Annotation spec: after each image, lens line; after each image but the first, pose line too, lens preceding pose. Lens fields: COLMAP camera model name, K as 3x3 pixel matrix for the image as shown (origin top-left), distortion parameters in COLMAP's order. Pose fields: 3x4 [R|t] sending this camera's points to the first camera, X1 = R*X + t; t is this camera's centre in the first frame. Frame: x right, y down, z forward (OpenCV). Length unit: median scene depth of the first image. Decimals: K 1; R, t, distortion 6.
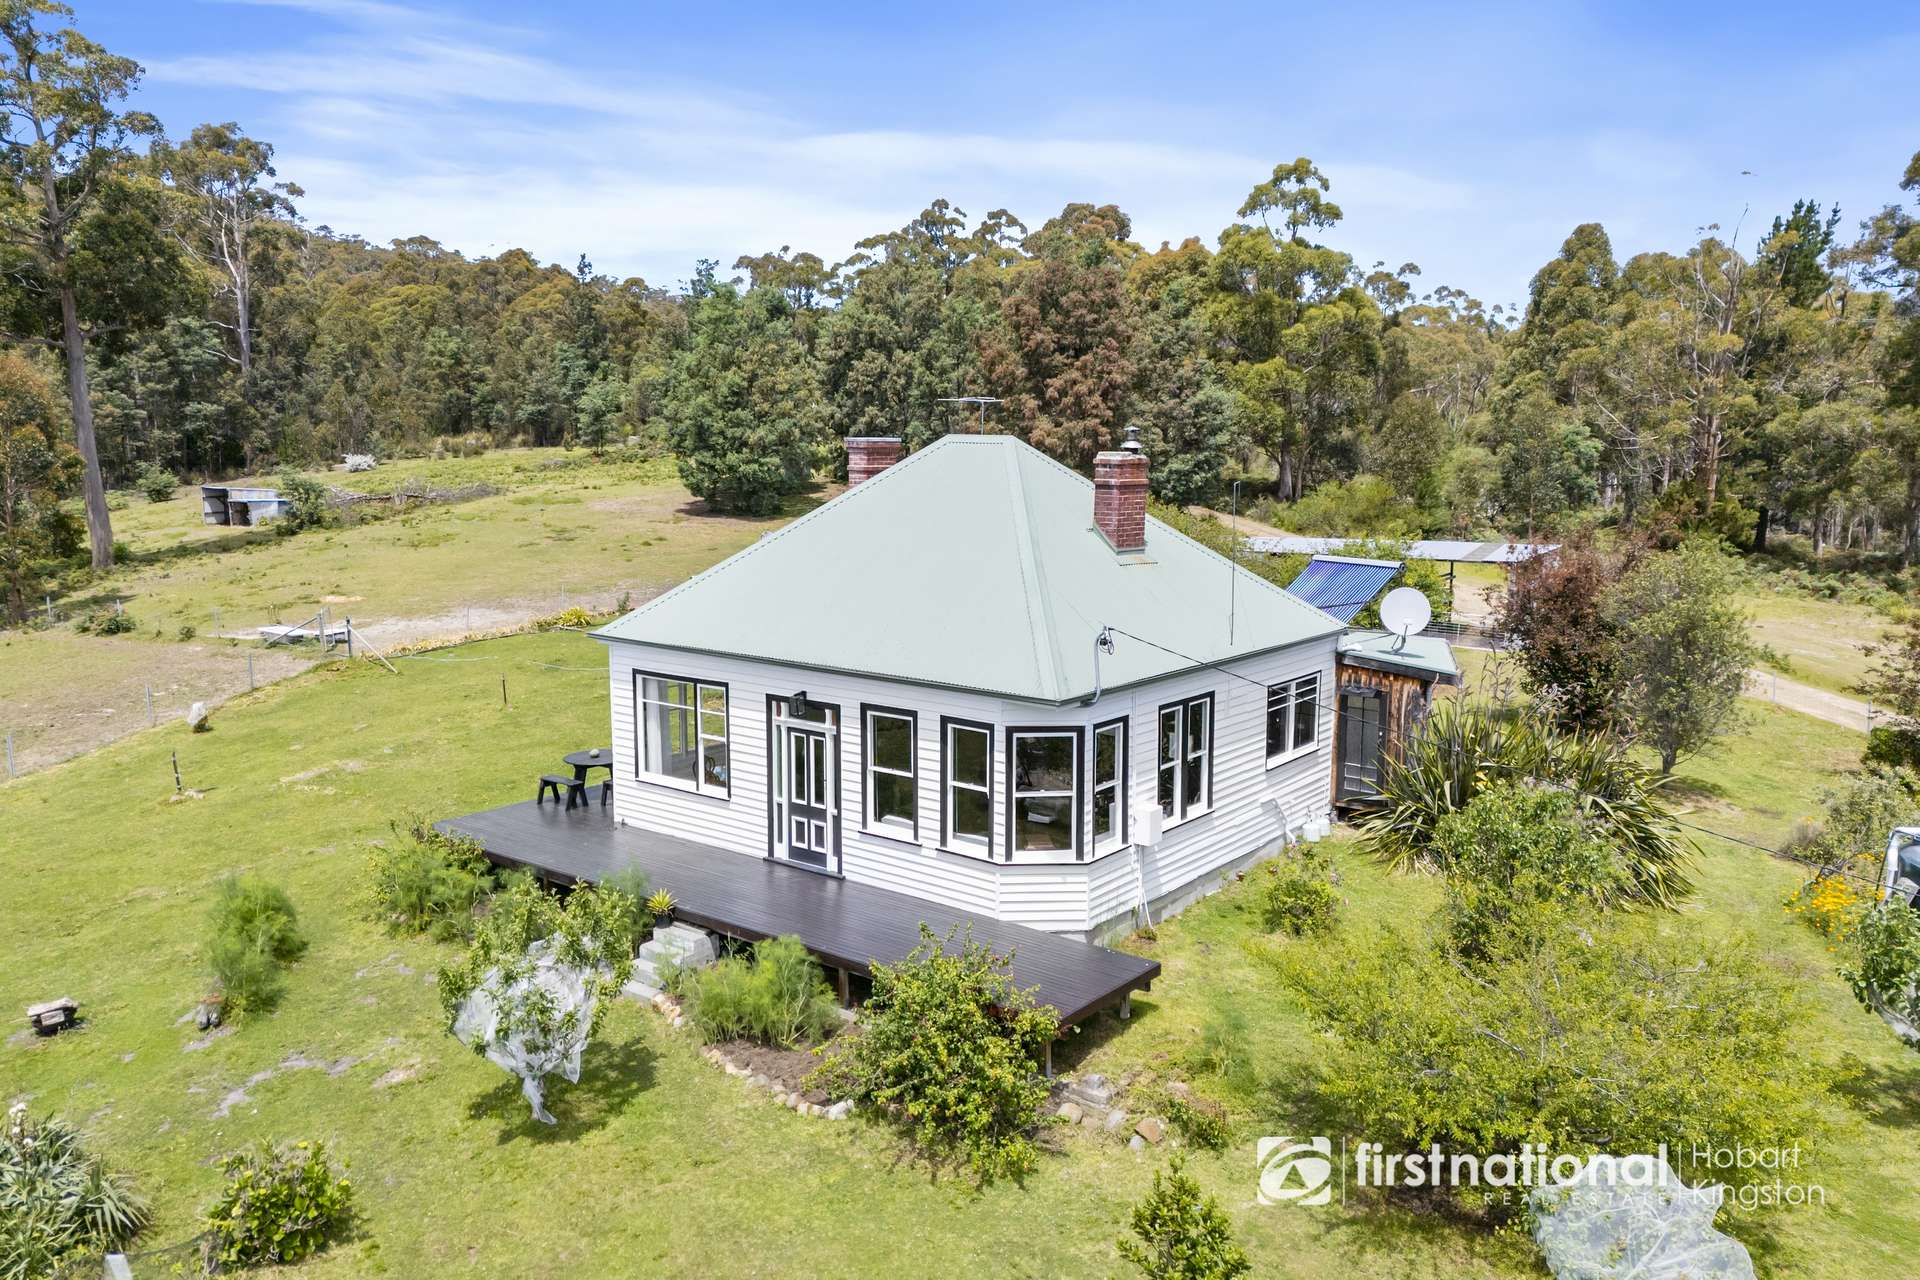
lens RADIAL K [[1458.7, 0, 960.3], [0, 1458.7, 638.6], [0, 0, 1]] dist [0.032582, -0.015912]
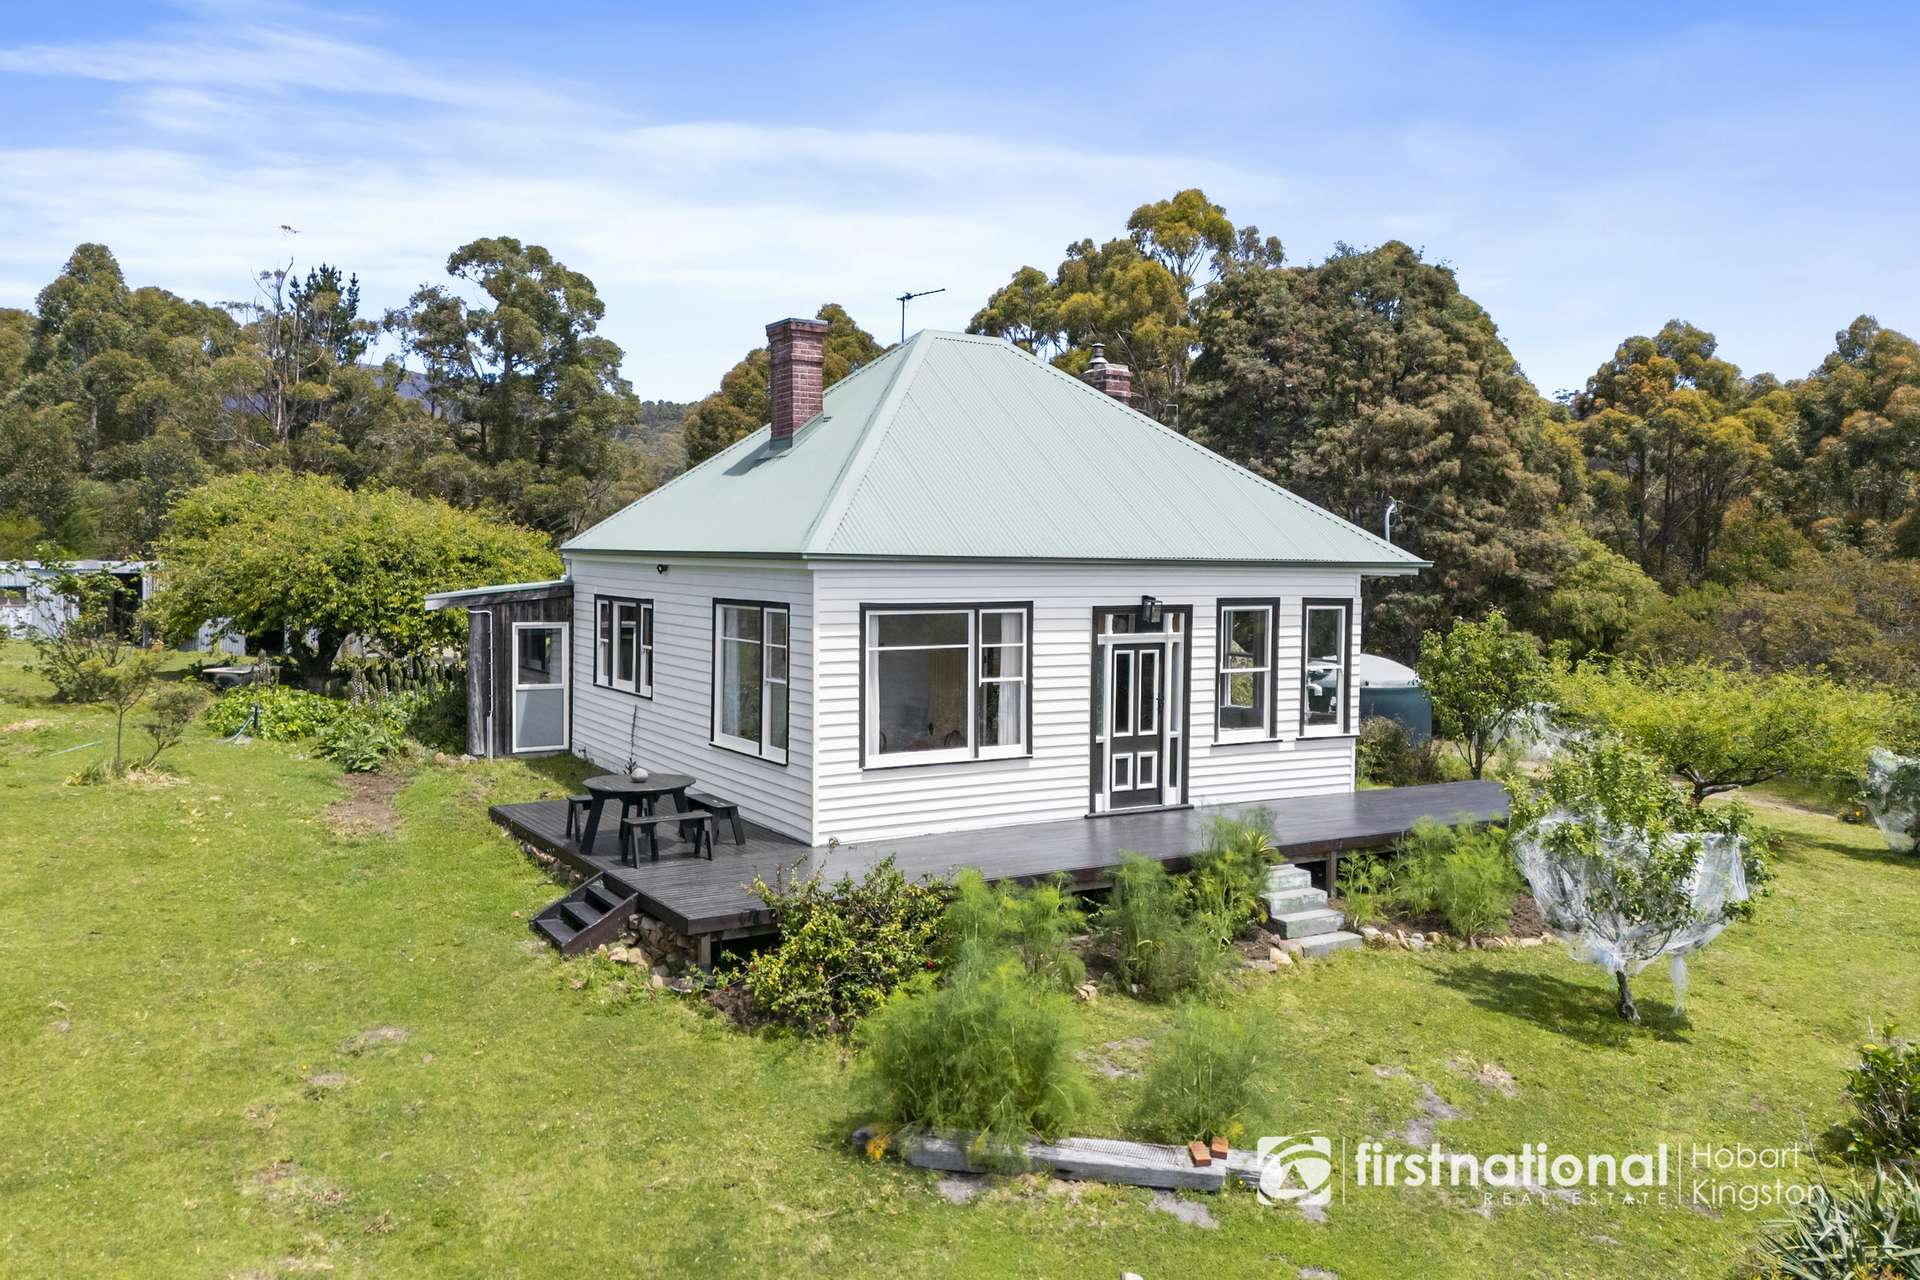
lens RADIAL K [[1458.7, 0, 960.4], [0, 1458.7, 638.5], [0, 0, 1]] dist [0.032582, -0.015912]
pose [[0.351264, -0.050820, 0.934896, -0.910566], [0.117143, 0.993065, 0.009969, 0.038576], [-0.928919, 0.106015, 0.354782, 0.783322]]
